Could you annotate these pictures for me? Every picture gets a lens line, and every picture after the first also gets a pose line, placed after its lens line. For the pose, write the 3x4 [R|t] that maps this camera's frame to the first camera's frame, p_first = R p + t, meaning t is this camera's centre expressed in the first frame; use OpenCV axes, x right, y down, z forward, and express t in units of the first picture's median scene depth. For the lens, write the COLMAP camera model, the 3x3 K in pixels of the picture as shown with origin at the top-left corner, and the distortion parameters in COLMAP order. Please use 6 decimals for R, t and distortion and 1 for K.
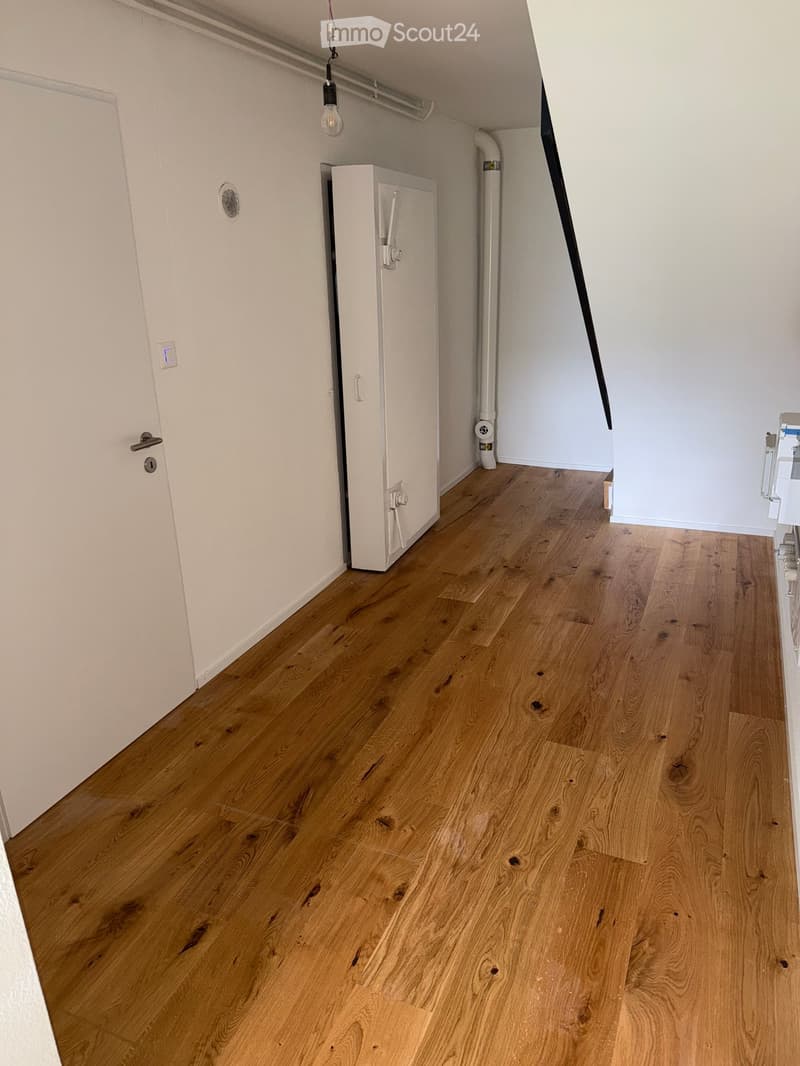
lens RADIAL K [[747.7, 0, 400.0], [0, 747.7, 533.0], [0, 0, 1]] dist [0.004798, -0.000093]
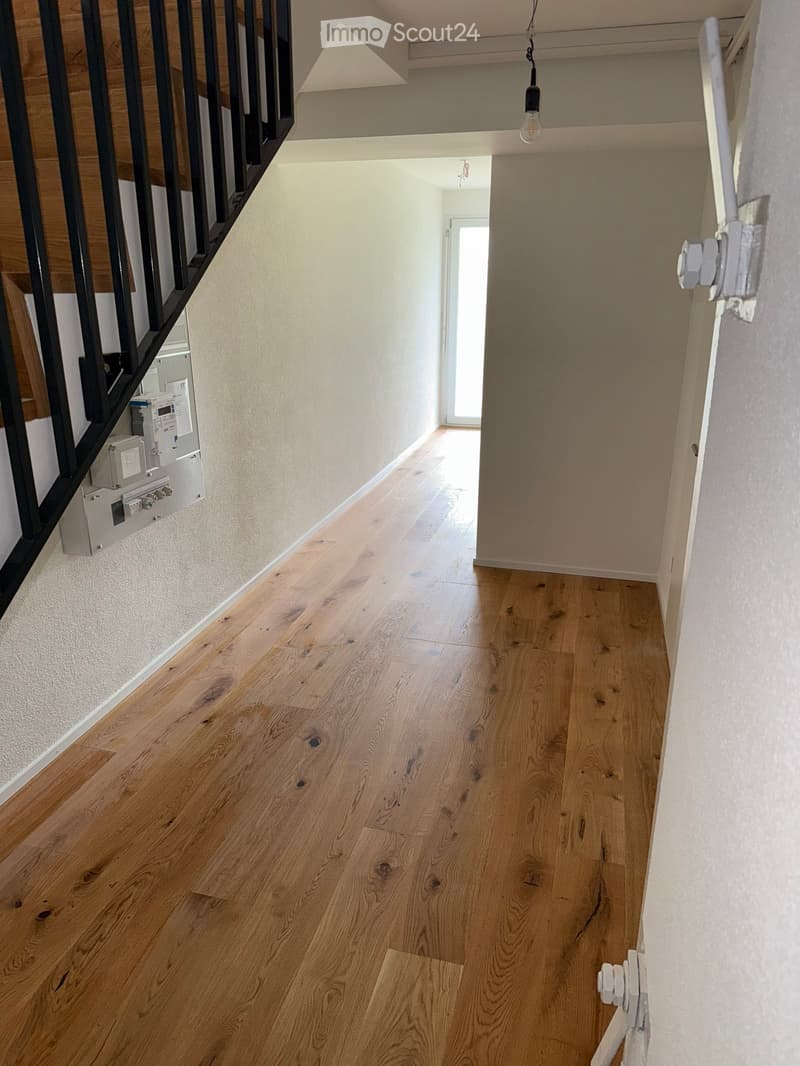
lens RADIAL K [[747.7, 0, 400.0], [0, 747.7, 533.0], [0, 0, 1]] dist [0.004798, -0.000093]
pose [[-0.987986, 0.094204, -0.122515, 0.143762], [-0.000972, 0.788941, 0.614468, -0.500702], [0.154542, 0.607205, -0.779371, 1.387362]]
